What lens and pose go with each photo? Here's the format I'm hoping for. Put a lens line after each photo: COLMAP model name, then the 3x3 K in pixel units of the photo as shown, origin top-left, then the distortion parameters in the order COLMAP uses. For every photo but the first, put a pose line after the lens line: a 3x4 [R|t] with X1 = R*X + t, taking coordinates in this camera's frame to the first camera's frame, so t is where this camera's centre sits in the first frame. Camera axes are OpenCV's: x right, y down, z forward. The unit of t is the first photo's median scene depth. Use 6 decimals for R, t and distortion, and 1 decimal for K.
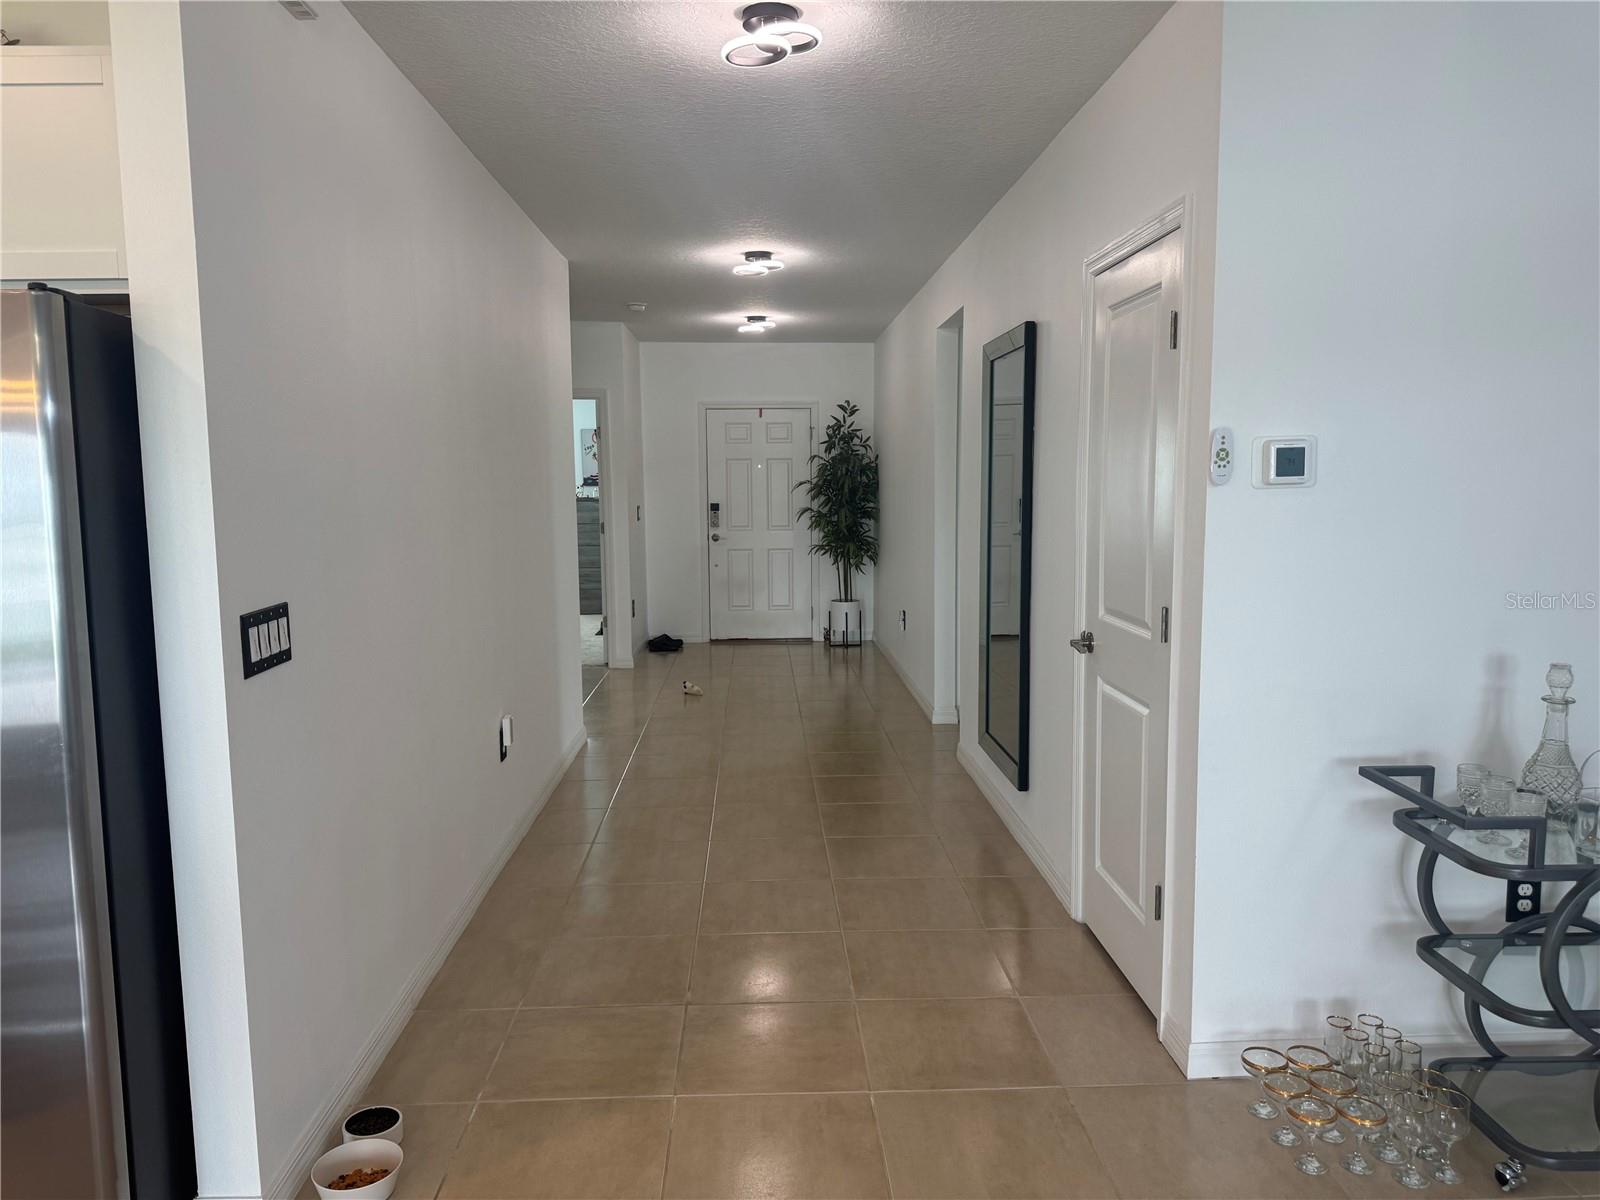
lens RADIAL K [[1089.0, 0, 800.0], [0, 1089.0, 600.0], [0, 0, 1]] dist [-0.005987, -0.005596]
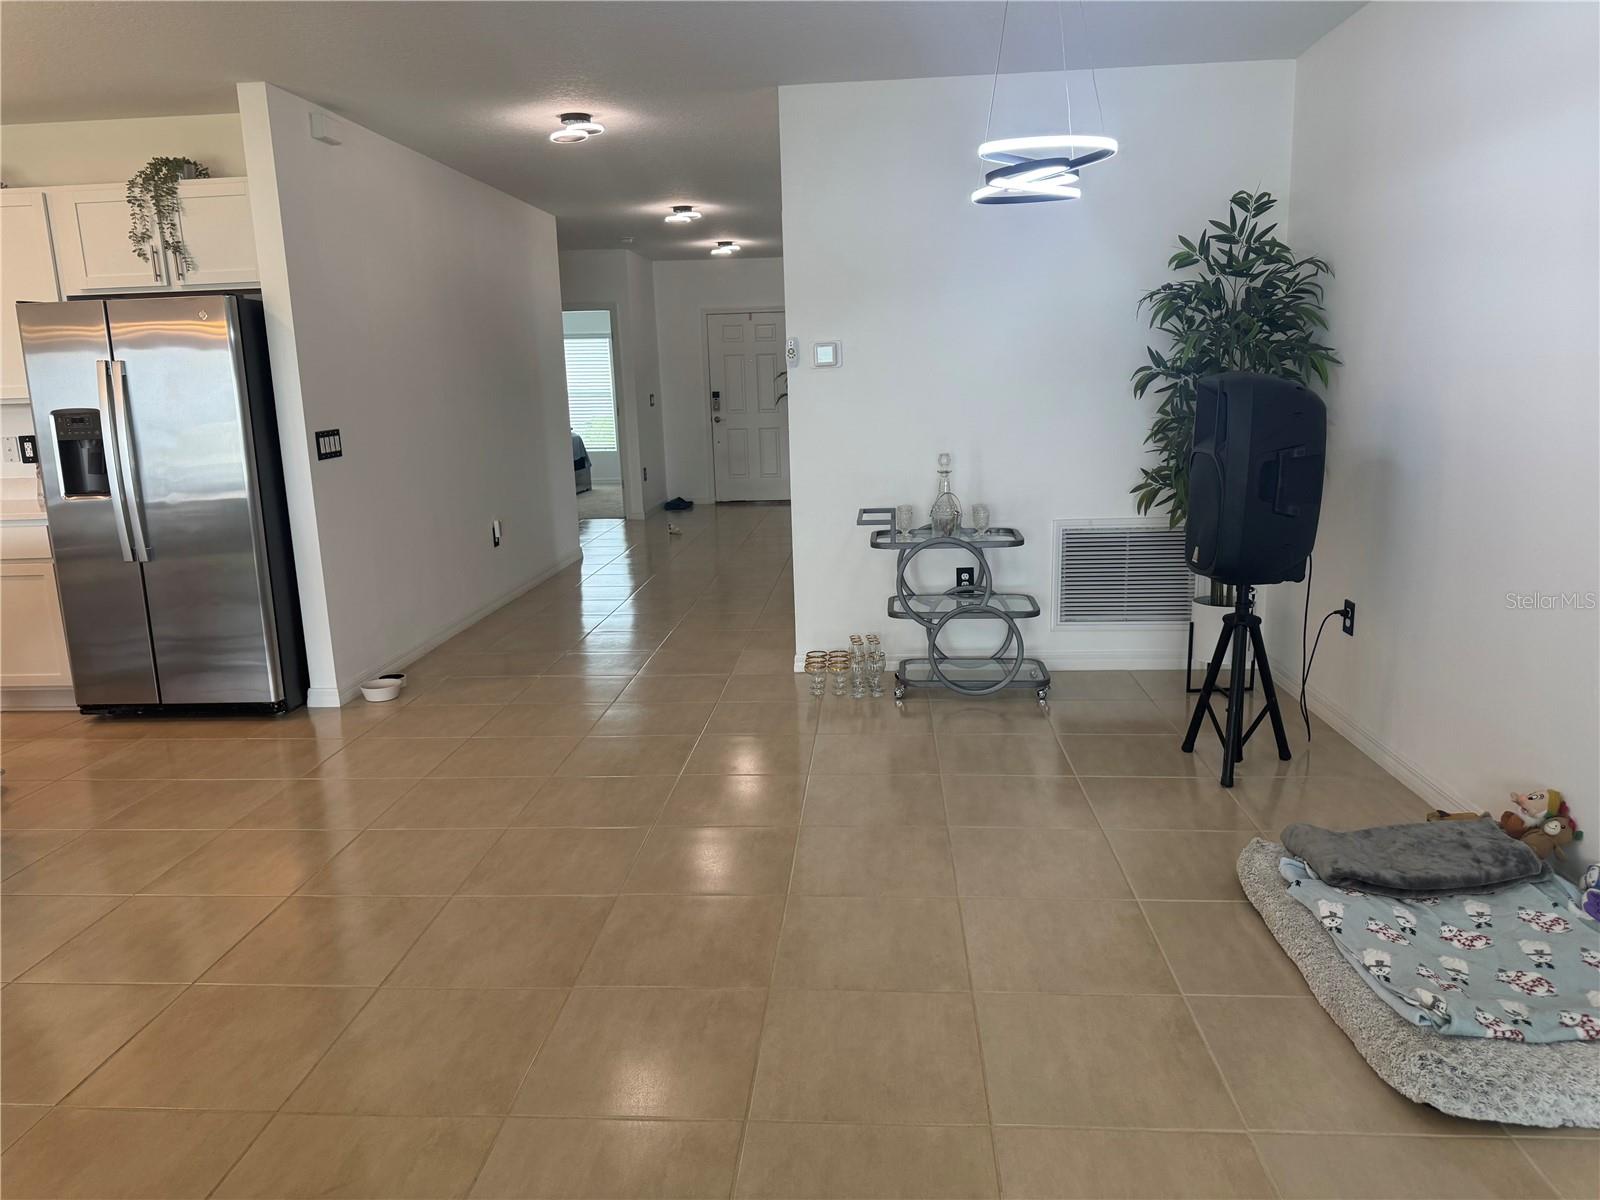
lens RADIAL K [[1089.0, 0, 800.0], [0, 1089.0, 600.0], [0, 0, 1]] dist [-0.005987, -0.005596]
pose [[0.993918, 0.005264, -0.110000, 0.594169], [0.005037, 0.995639, 0.093151, 0.127552], [0.110010, -0.093139, 0.989557, -0.932631]]
